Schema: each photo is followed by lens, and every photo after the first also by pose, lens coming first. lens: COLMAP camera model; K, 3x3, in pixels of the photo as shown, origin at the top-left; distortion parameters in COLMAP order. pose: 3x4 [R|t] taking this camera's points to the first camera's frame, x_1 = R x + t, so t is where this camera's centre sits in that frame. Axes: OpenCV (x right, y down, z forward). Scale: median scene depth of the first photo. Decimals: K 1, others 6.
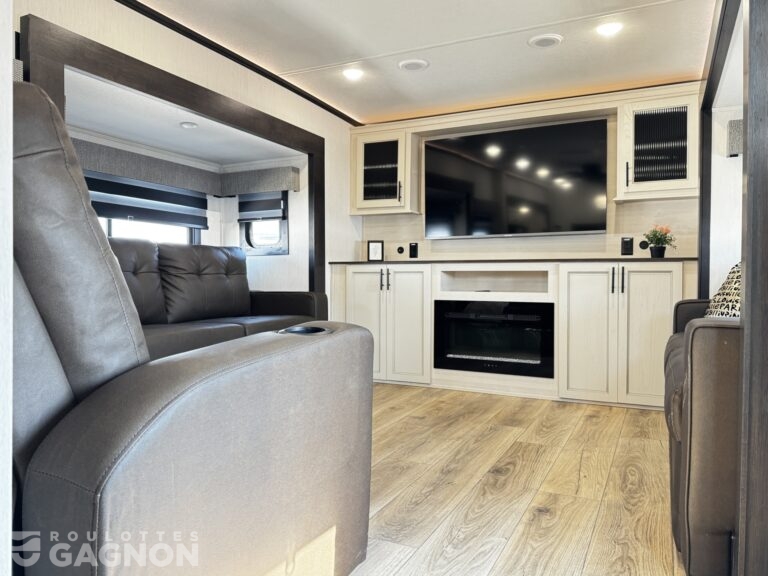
lens RADIAL K [[571.3, 0, 388.3], [0, 571.3, 286.4], [0, 0, 1]] dist [0.052497, -0.020104]
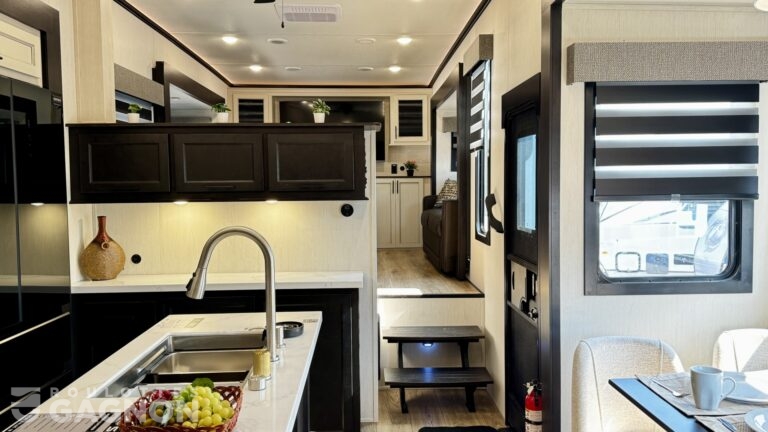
lens RADIAL K [[600.5, 0, 384.1], [0, 600.5, 218.4], [0, 0, 1]] dist [0.005573, 0.000390]
pose [[0.883441, -0.034099, 0.467300, -0.527994], [0.014509, 0.998861, 0.045458, 0.002106], [-0.468318, -0.033379, 0.882929, -0.710047]]
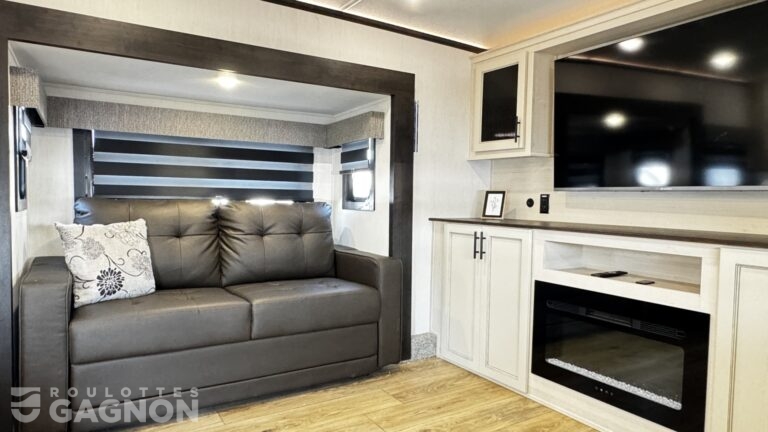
lens RADIAL K [[489.4, 0, 378.6], [0, 489.4, 211.5], [0, 0, 1]] dist [-0.012113, -0.005351]
pose [[0.832298, 0.027364, -0.553652, 0.253986], [-0.017836, 0.999586, 0.022590, -0.072223], [0.554041, -0.008927, 0.832442, 0.374045]]
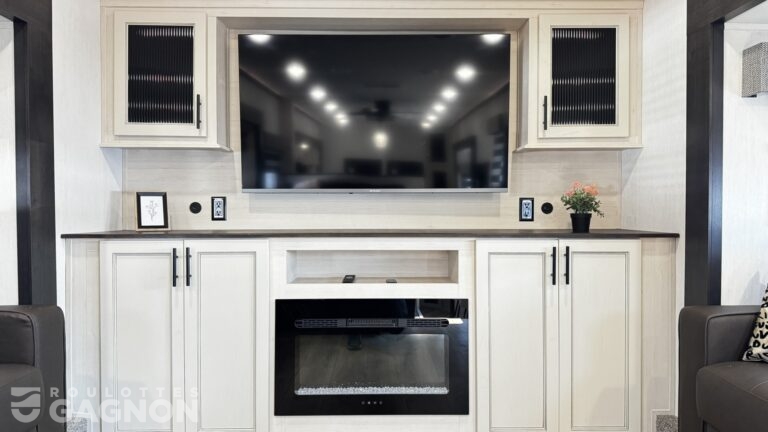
lens RADIAL K [[531.1, 0, 376.1], [0, 531.1, 216.5], [0, 0, 1]] dist [0.023011, -0.016315]
pose [[0.894189, -0.008193, 0.447616, -0.069693], [0.007409, 0.999966, 0.003502, -0.062671], [-0.447629, 0.000184, 0.894219, 0.458339]]
